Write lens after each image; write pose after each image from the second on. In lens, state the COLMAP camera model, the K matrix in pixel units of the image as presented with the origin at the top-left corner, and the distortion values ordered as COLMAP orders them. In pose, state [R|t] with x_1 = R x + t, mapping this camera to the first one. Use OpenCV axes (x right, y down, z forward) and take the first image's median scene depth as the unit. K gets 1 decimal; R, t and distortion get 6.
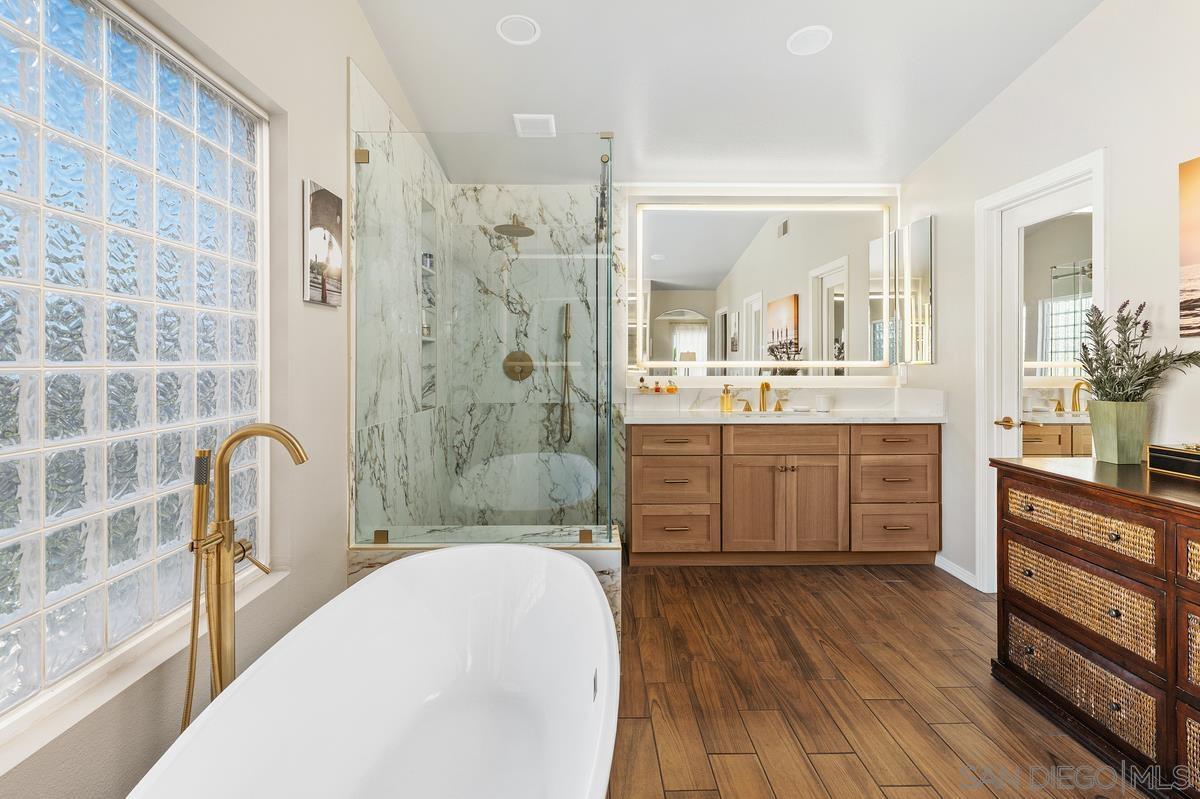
lens RADIAL K [[616.4, 0, 595.2], [0, 616.4, 360.2], [0, 0, 1]] dist [0.003058, -0.000212]
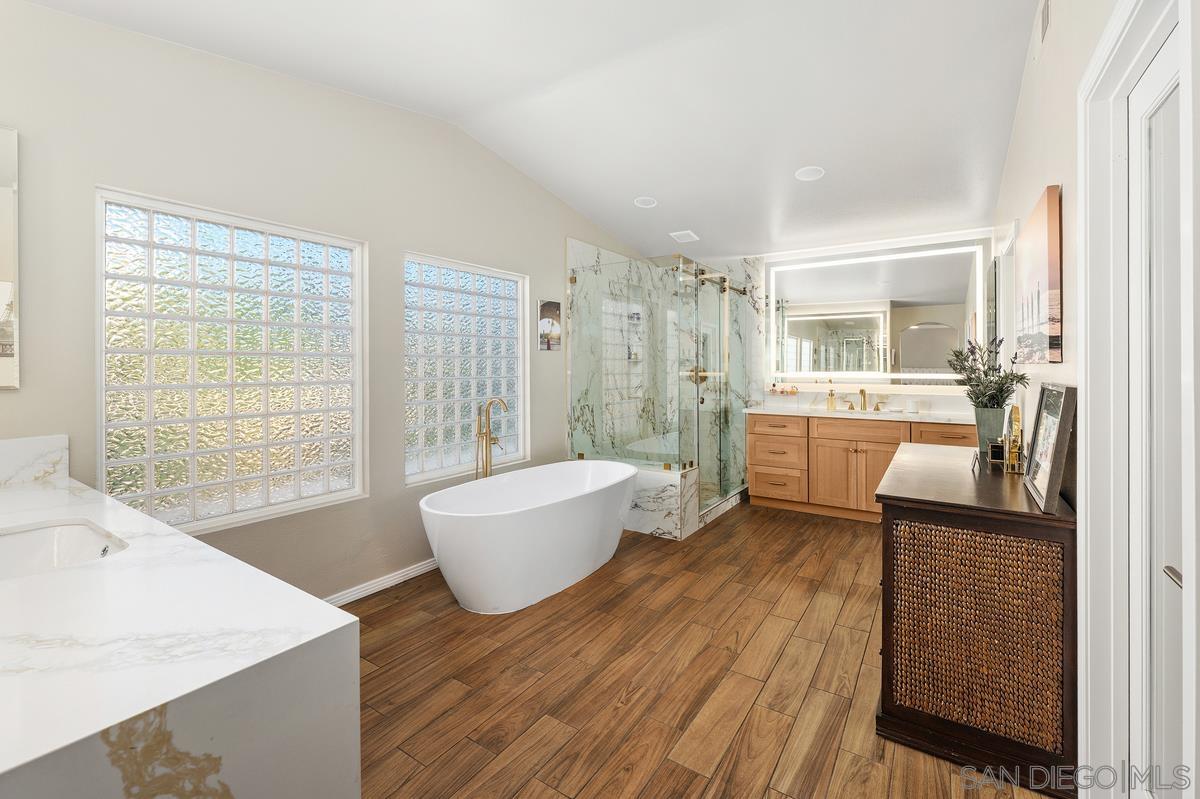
lens RADIAL K [[514.9, 0, 600.7], [0, 514.9, 364.1], [0, 0, 1]] dist [-0.001597, -0.000043]
pose [[0.822544, -0.002983, -0.568694, 0.592322], [0.003087, 0.999995, -0.000781, -0.026113], [0.568693, -0.001113, 0.822549, -0.352609]]
